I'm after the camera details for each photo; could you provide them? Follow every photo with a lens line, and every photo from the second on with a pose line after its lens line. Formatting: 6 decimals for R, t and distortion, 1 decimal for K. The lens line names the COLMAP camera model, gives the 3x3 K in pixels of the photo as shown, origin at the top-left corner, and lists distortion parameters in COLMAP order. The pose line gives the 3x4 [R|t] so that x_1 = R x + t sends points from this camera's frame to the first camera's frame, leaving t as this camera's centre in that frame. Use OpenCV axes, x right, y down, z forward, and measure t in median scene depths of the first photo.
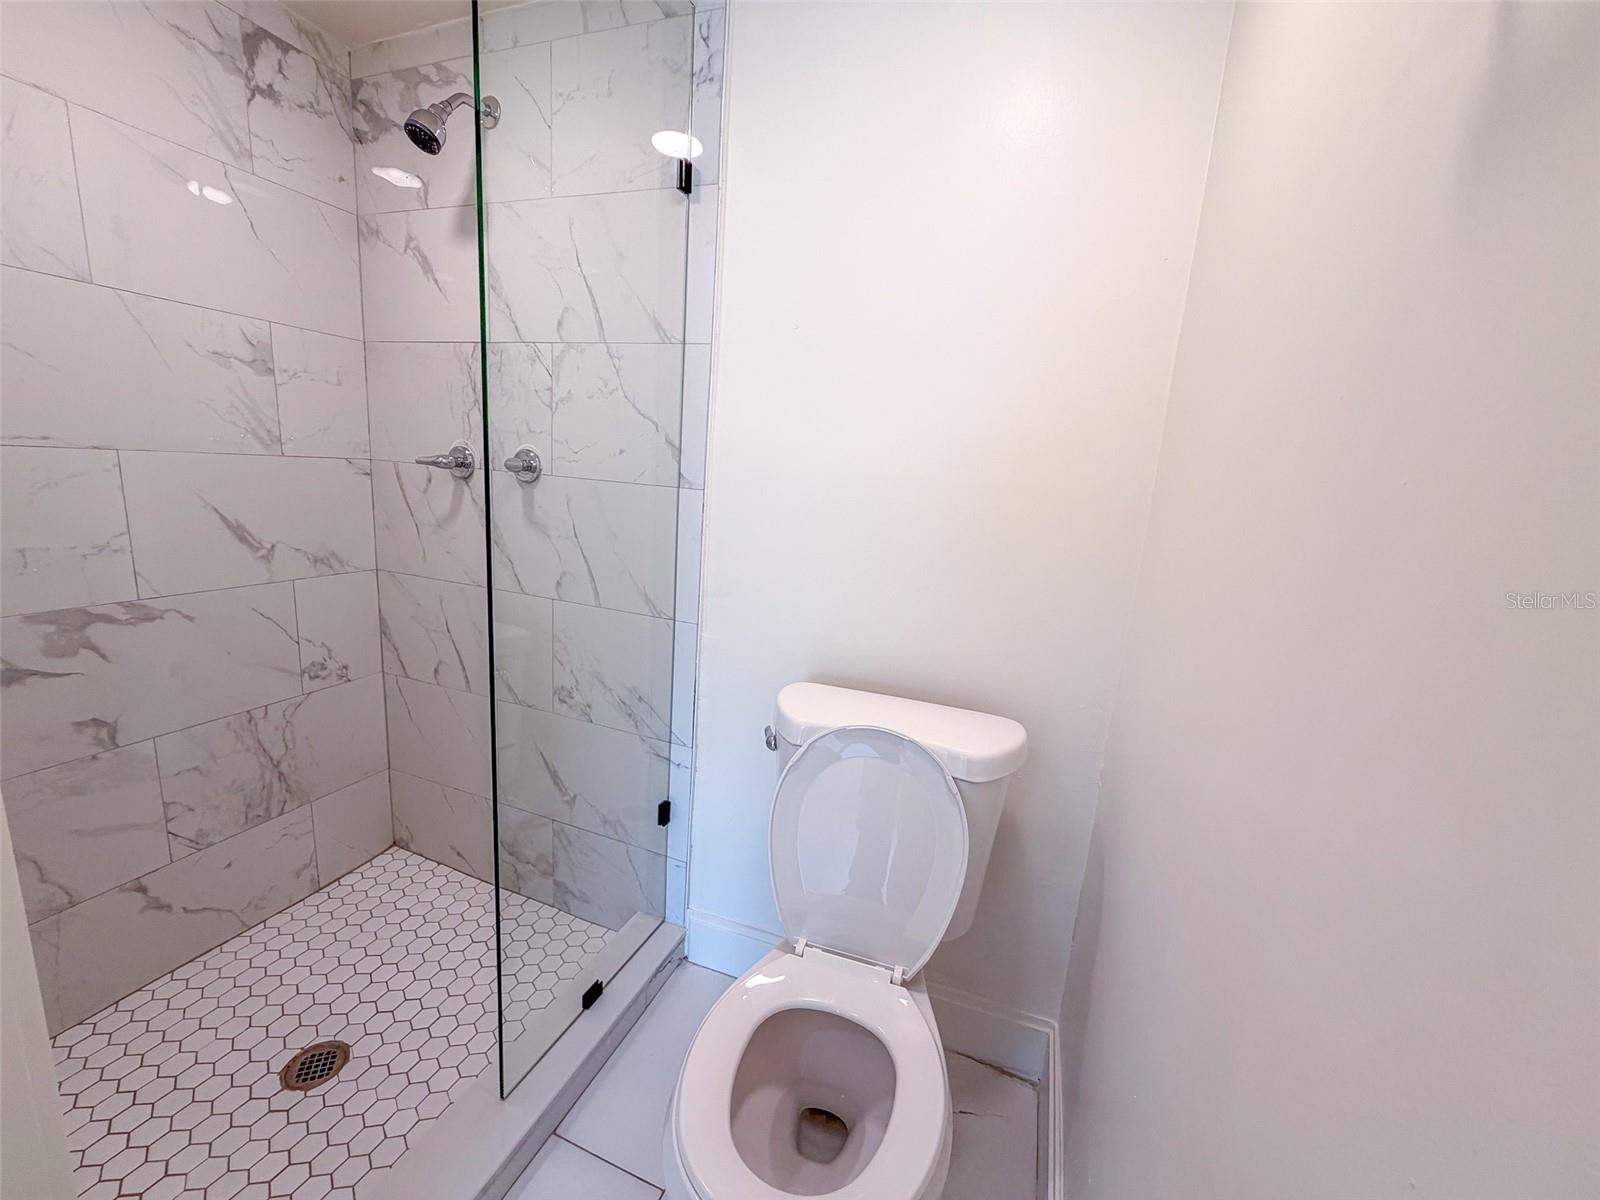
lens RADIAL K [[643.2, 0, 798.6], [0, 643.2, 597.6], [0, 0, 1]] dist [0.001347, 0.000193]
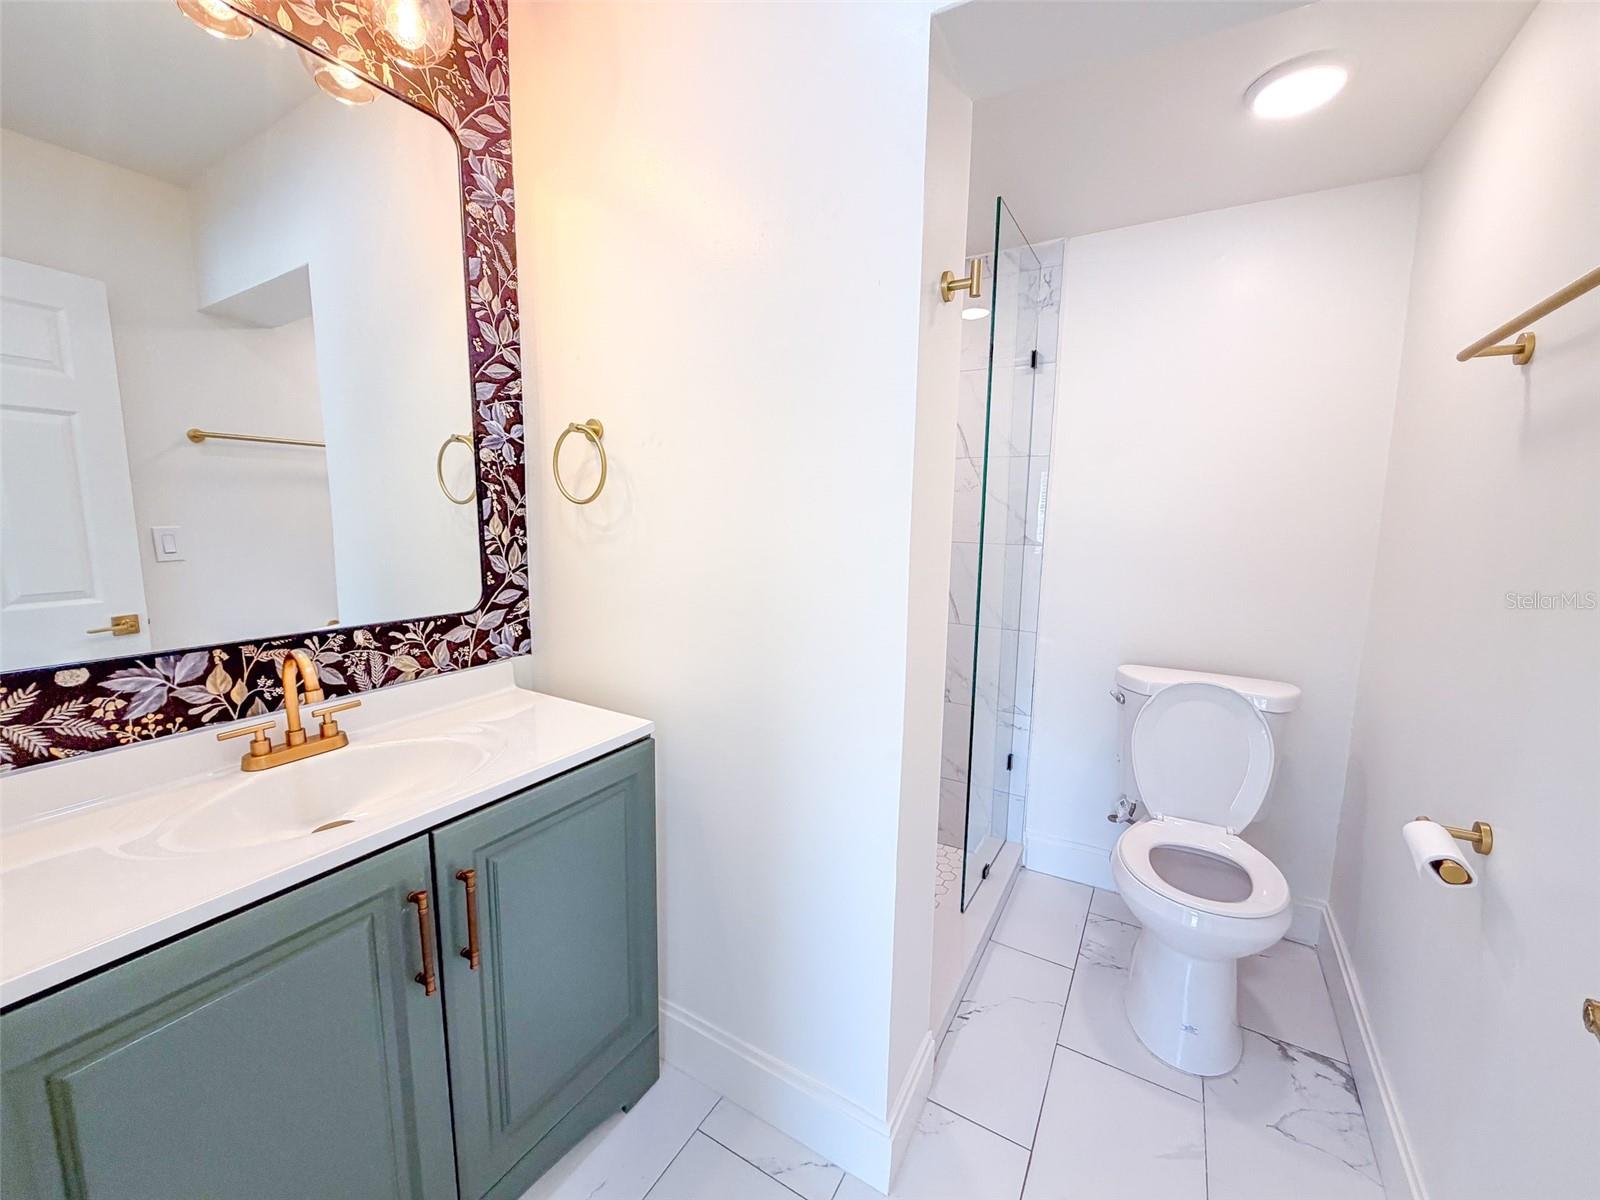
lens RADIAL K [[643.2, 0, 798.7], [0, 643.2, 597.6], [0, 0, 1]] dist [0.001347, 0.000193]
pose [[0.984720, -0.035284, -0.170534, -0.486060], [0.022385, 0.996781, -0.076978, 0.069279], [0.172701, 0.071984, 0.982340, -0.657361]]
